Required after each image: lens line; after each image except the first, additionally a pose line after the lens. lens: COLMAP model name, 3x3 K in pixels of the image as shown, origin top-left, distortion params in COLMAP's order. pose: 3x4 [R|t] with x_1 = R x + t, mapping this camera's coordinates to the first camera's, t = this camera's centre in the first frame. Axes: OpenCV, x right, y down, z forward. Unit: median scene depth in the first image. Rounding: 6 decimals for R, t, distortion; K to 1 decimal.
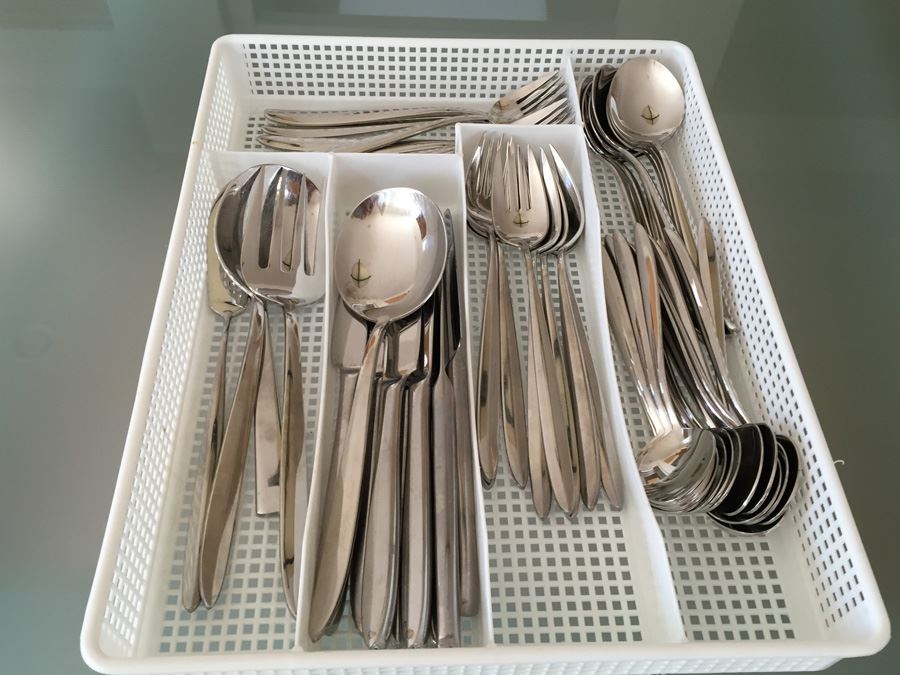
lens RADIAL K [[820.0, 0, 450.0], [0, 820.0, 337.5], [0, 0, 1]] dist [0.051349, -0.001575]
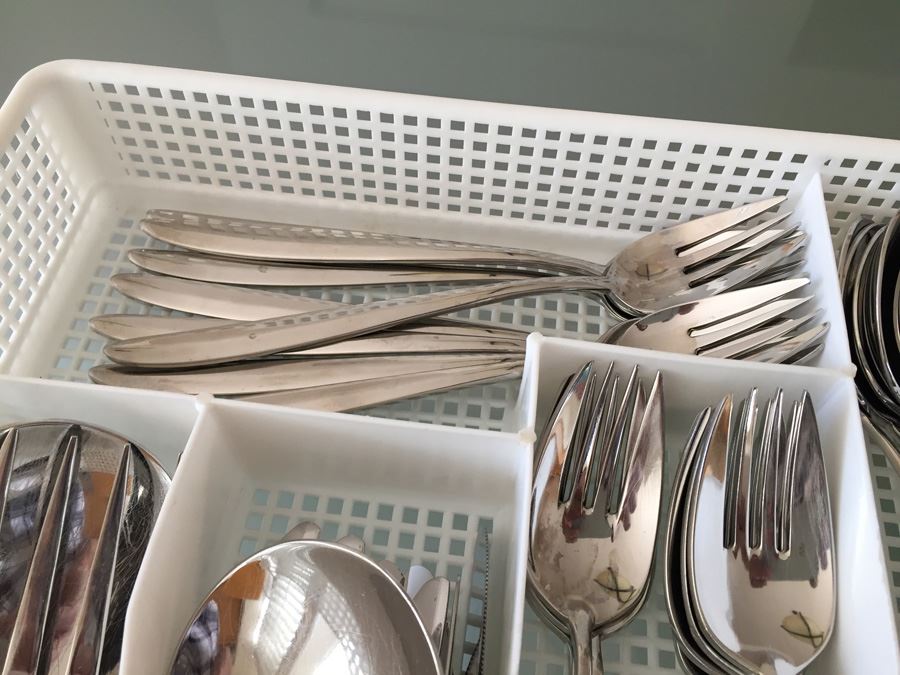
lens RADIAL K [[795.9, 0, 435.8], [0, 795.9, 336.8], [0, 0, 1]] dist [0.057585, -0.010445]
pose [[0.987586, 0.123253, -0.097375, -0.002056], [-0.115521, 0.989962, 0.081421, -0.320366], [0.106433, -0.069161, 0.991912, 0.668646]]
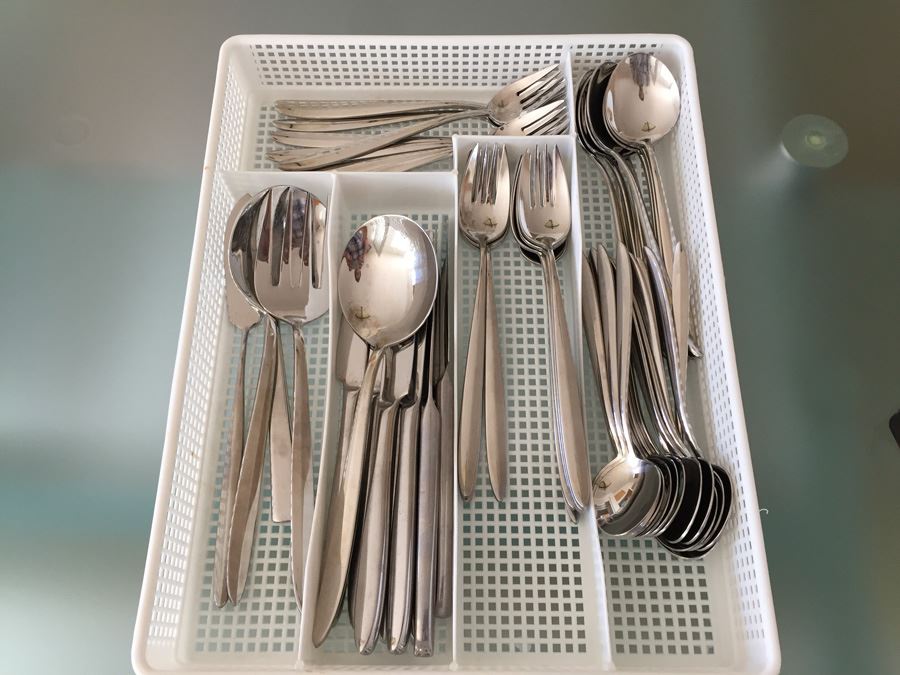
lens RADIAL K [[795.5, 0, 447.7], [0, 795.5, 331.8], [0, 0, 1]] dist [0.072732, -0.008273]
pose [[0.998313, 0.018397, -0.055067, 0.068183], [-0.005620, 0.974639, 0.223712, -0.270678], [0.057786, -0.223025, 0.973099, -0.052325]]
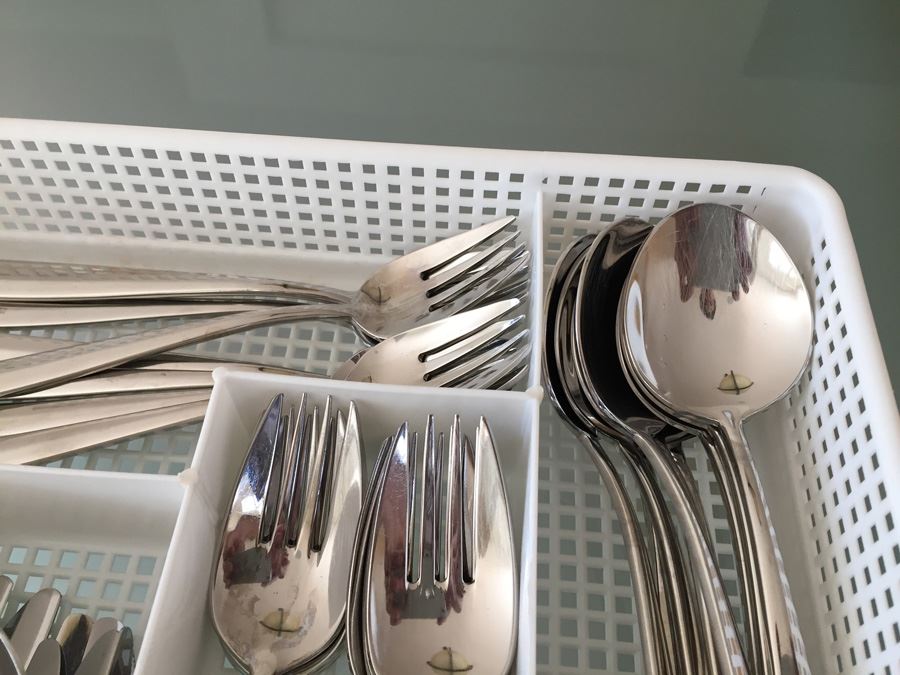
lens RADIAL K [[795.5, 0, 447.7], [0, 795.5, 331.8], [0, 0, 1]] dist [0.072732, -0.008273]
pose [[0.993456, 0.077080, -0.084279, 0.165887], [-0.076134, 0.996994, 0.014384, -0.323996], [0.085135, -0.007873, 0.996338, 0.703691]]
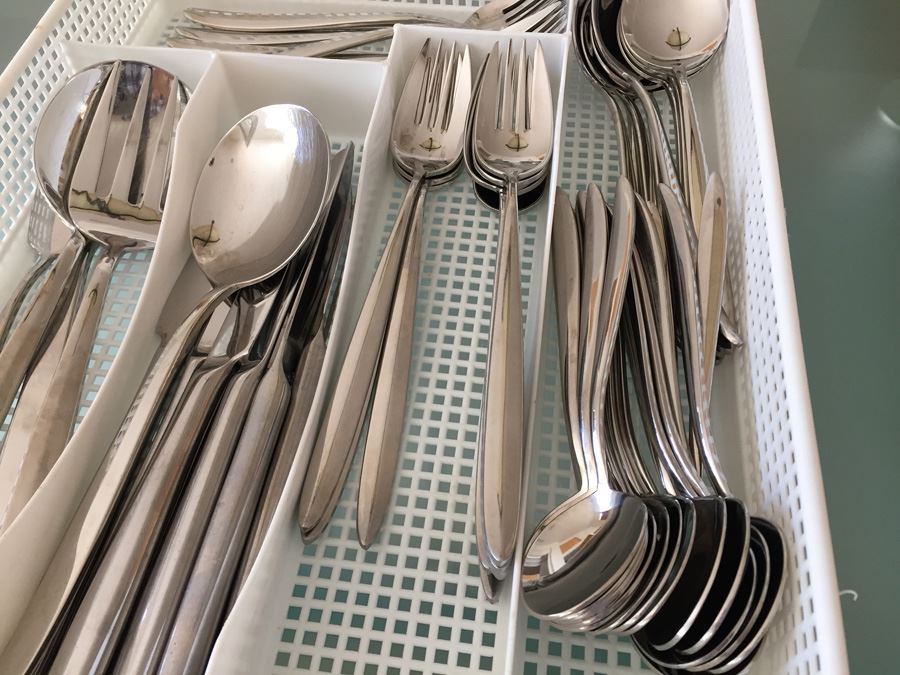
lens RADIAL K [[795.5, 0, 447.7], [0, 795.5, 331.8], [0, 0, 1]] dist [0.072732, -0.008273]
pose [[0.982690, 0.098200, -0.157090, 0.214810], [-0.096355, 0.995159, 0.019336, -0.007737], [0.158229, -0.003865, 0.987395, 0.327991]]
